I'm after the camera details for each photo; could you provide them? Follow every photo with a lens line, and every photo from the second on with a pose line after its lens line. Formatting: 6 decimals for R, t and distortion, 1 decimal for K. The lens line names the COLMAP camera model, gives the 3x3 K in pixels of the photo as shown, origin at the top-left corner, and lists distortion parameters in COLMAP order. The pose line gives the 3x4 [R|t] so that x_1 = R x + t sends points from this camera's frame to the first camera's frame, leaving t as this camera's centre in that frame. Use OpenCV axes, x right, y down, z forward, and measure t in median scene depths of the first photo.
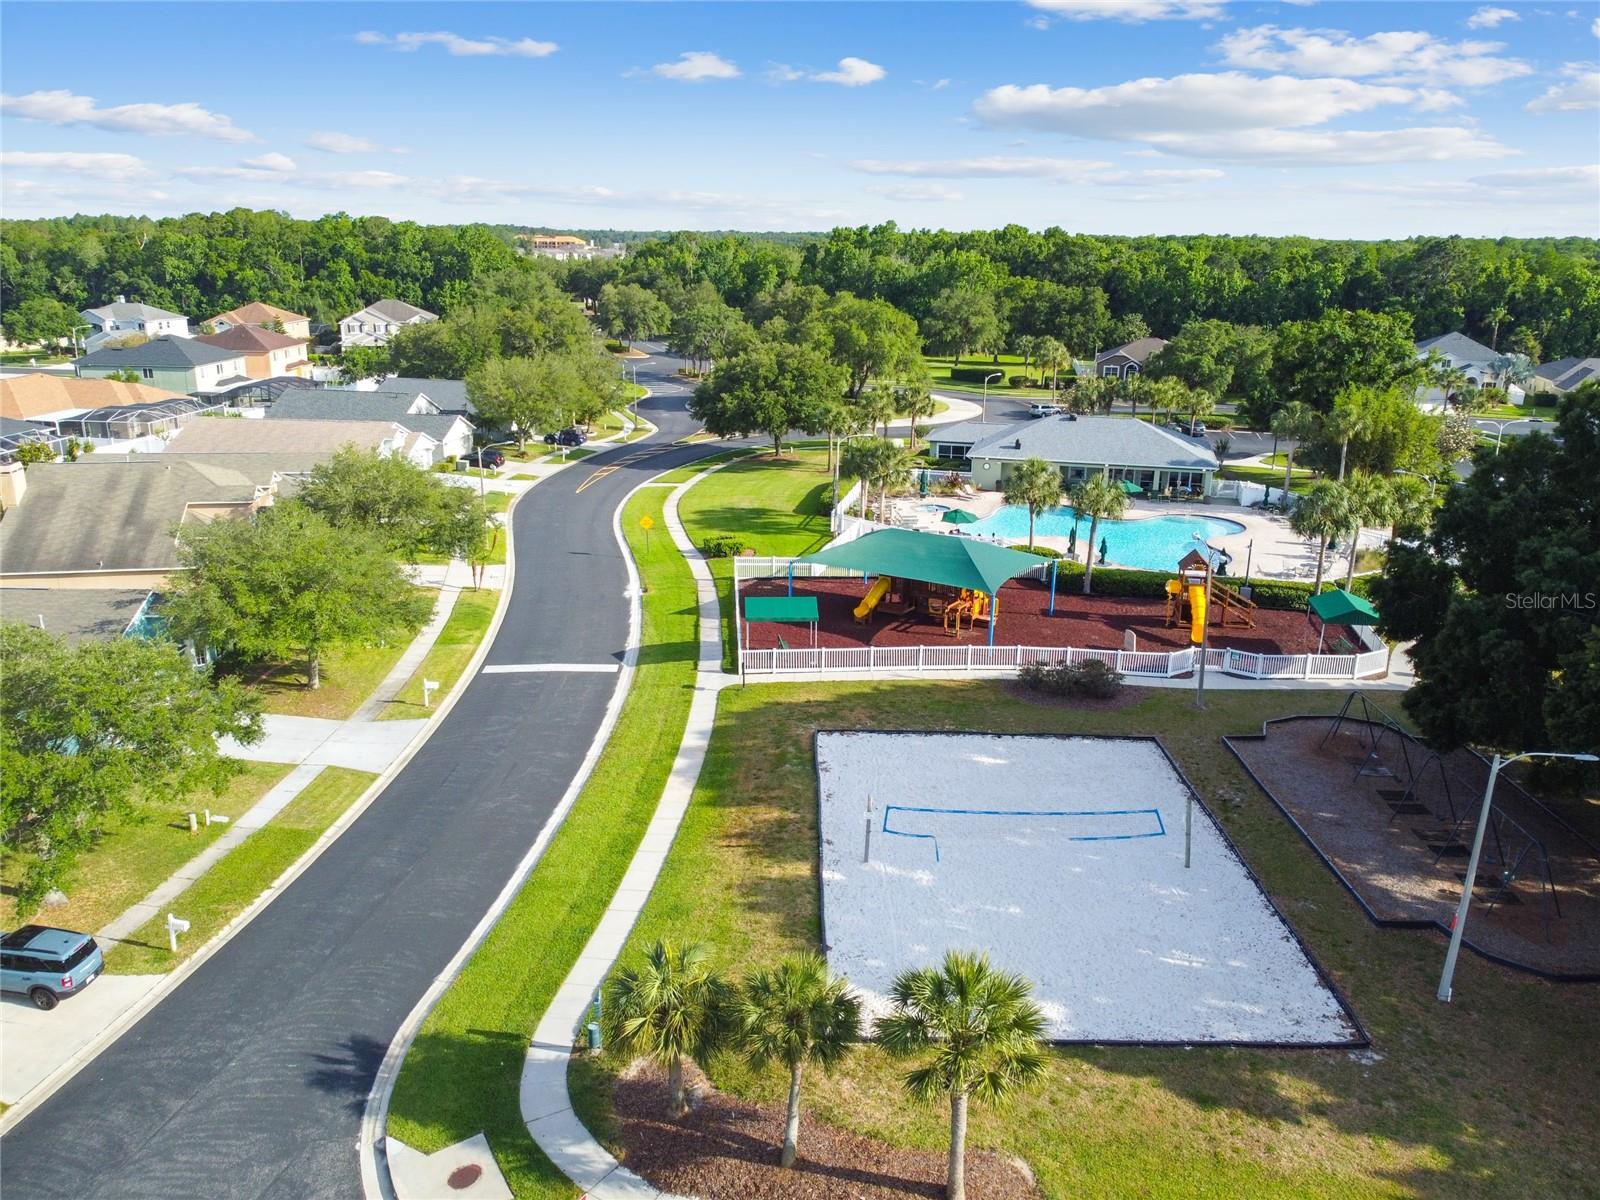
lens RADIAL K [[1214.6, 0, 800.9], [0, 1214.6, 598.9], [0, 0, 1]] dist [-0.000677, -0.000567]
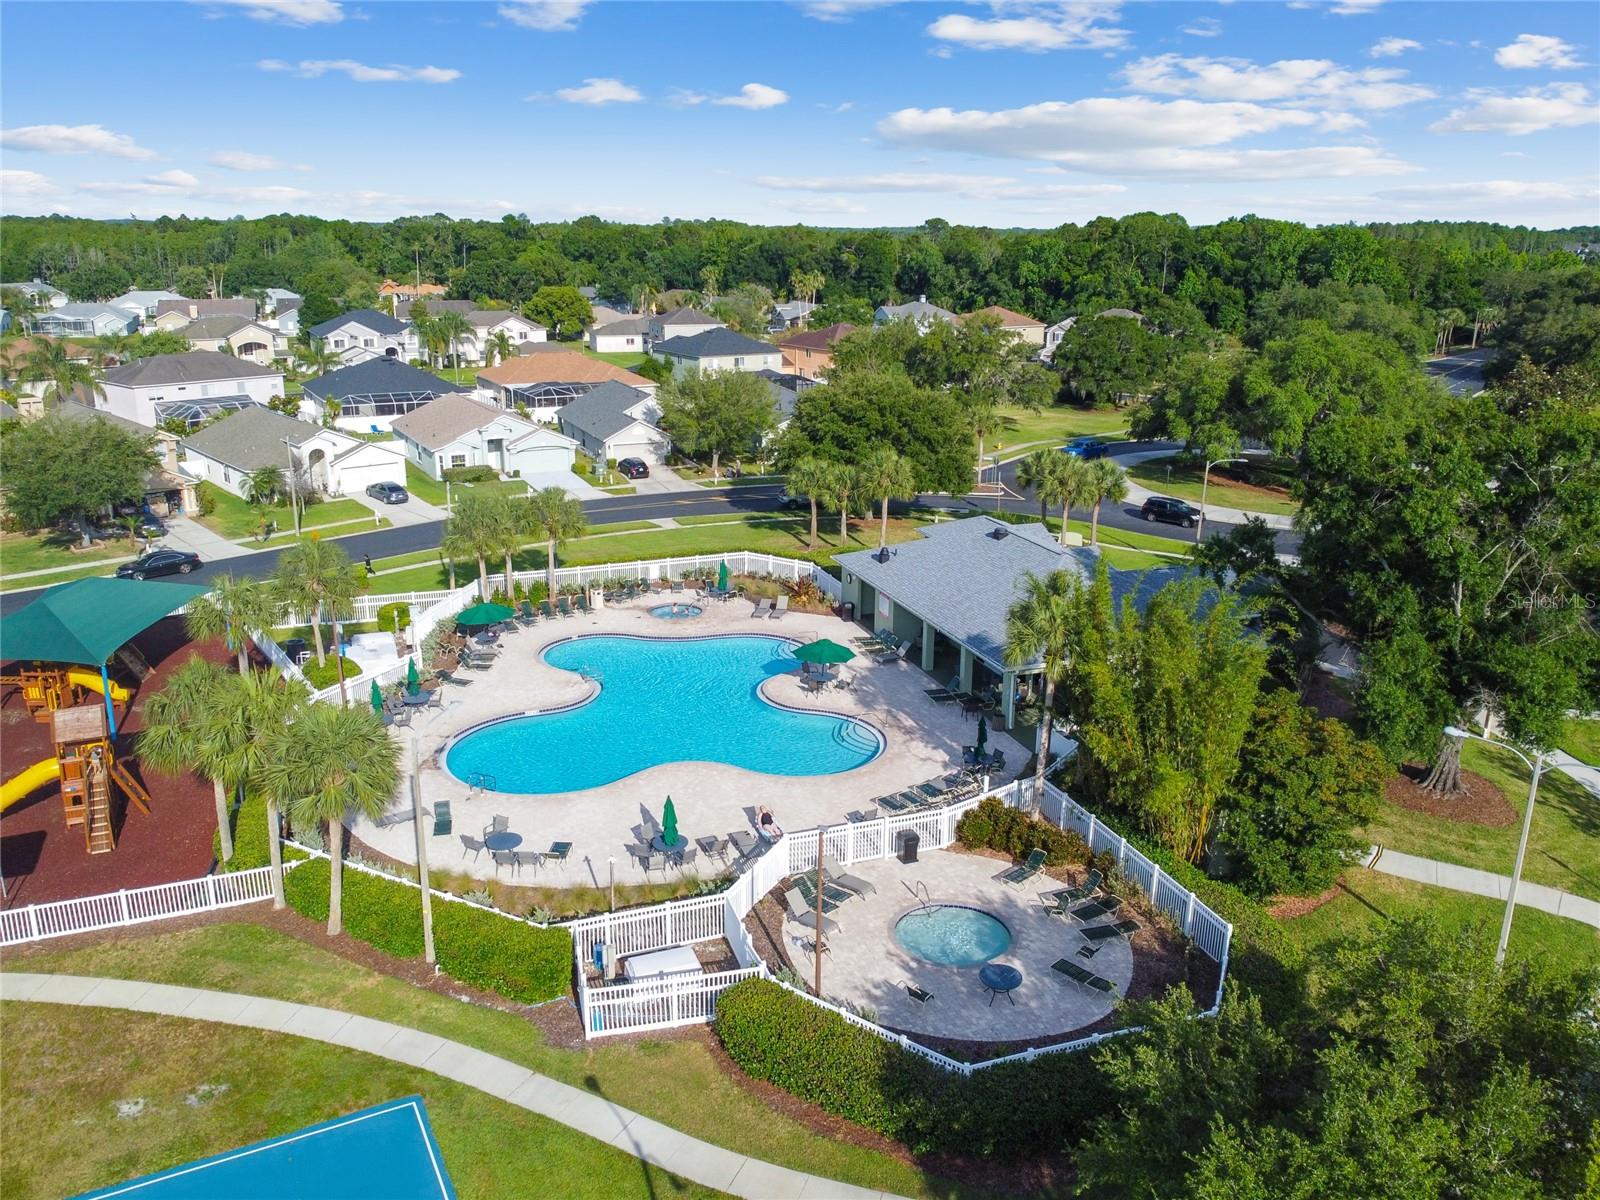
lens RADIAL K [[1251.8, 0, 794.1], [0, 1251.8, 593.6], [0, 0, 1]] dist [0.004847, -0.006024]
pose [[0.570470, 0.220952, -0.791040, 0.374864], [-0.235410, 0.966712, 0.100251, -0.089551], [0.786858, 0.129029, 0.603495, 0.311396]]
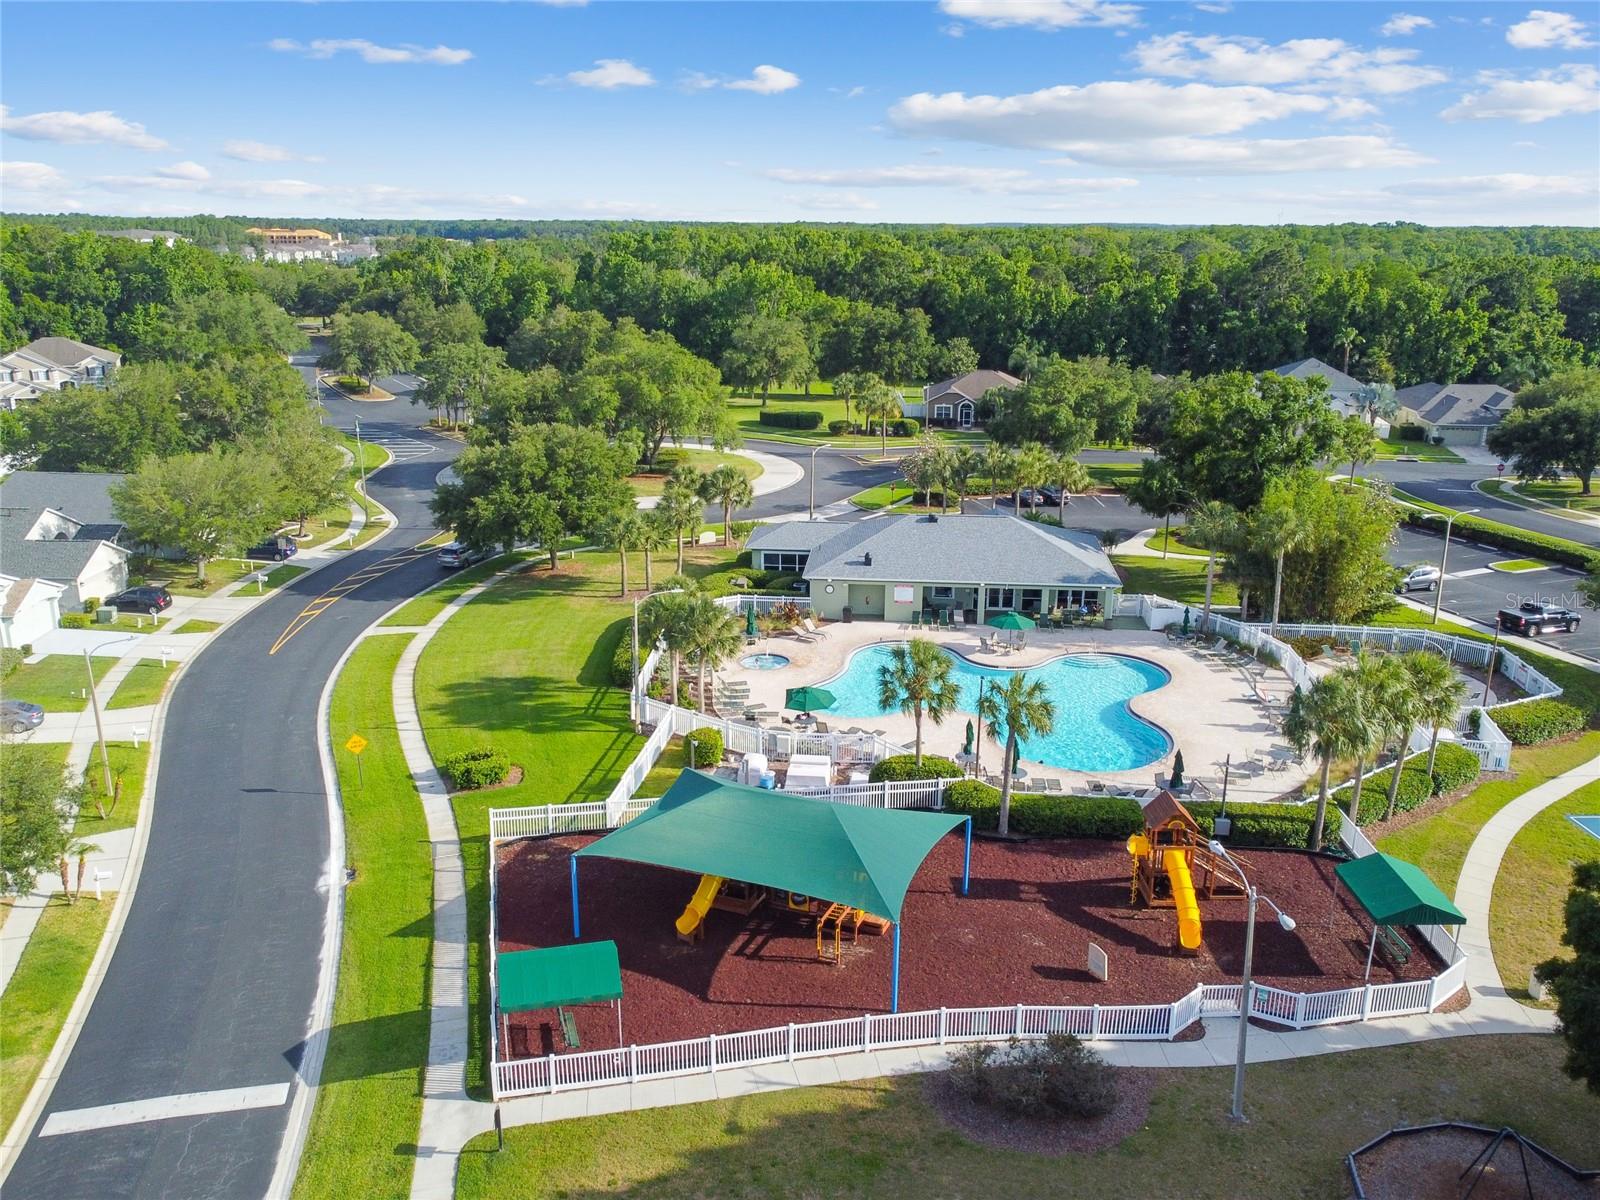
lens RADIAL K [[1282.6, 0, 799.8], [0, 1282.6, 603.1], [0, 0, 1]] dist [0.006679, -0.008954]
pose [[0.986261, -0.053255, 0.156377, 0.003991], [0.053573, 0.998562, 0.002183, -0.057337], [-0.156268, 0.006225, 0.987695, 0.111630]]
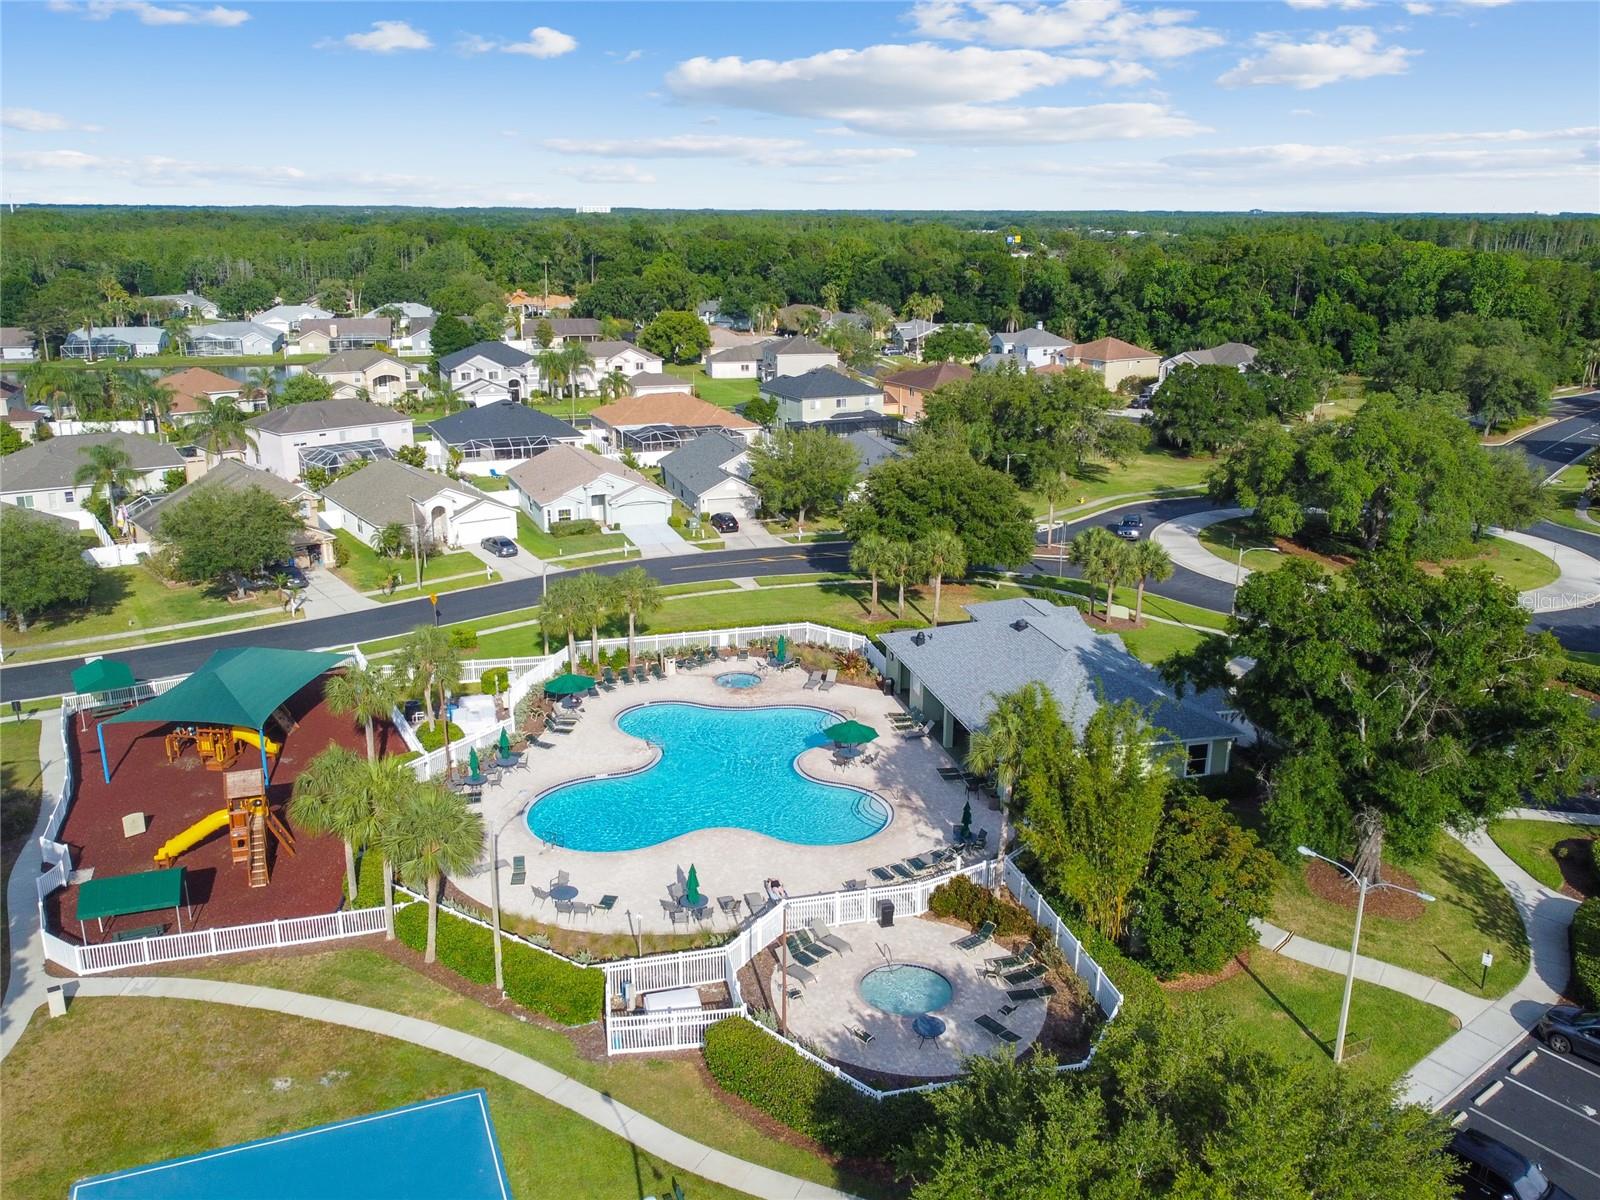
lens RADIAL K [[1308.2, 0, 796.4], [0, 1308.2, 597.9], [0, 0, 1]] dist [0.003485, -0.007323]
pose [[0.481490, 0.237380, -0.843693, 0.436871], [-0.249592, 0.959903, 0.127636, -0.127152], [0.840161, 0.149123, 0.521432, 0.291565]]
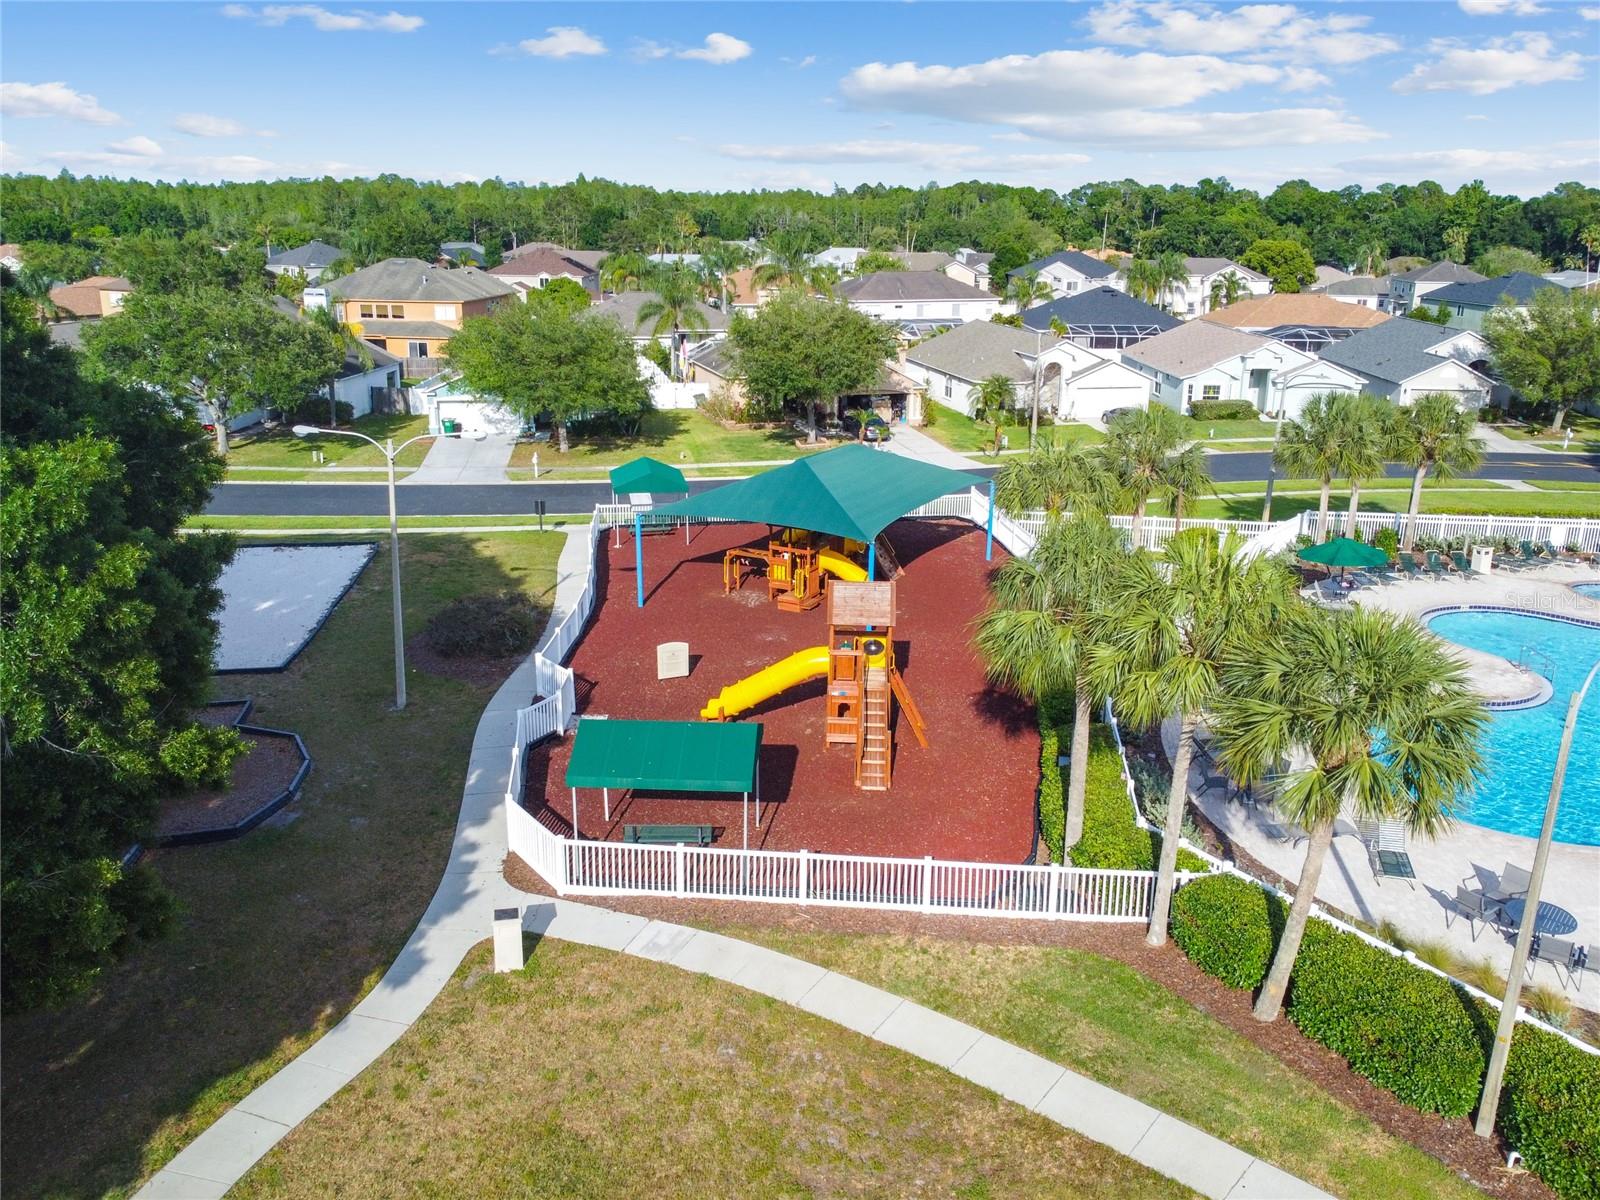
lens RADIAL K [[1285.9, 0, 803.1], [0, 1285.9, 599.0], [0, 0, 1]] dist [0.004463, -0.012252]
pose [[0.123748, 0.274076, -0.953713, 0.279871], [-0.292459, 0.928484, 0.228878, -0.048282], [0.948237, 0.250599, 0.195054, 0.309891]]
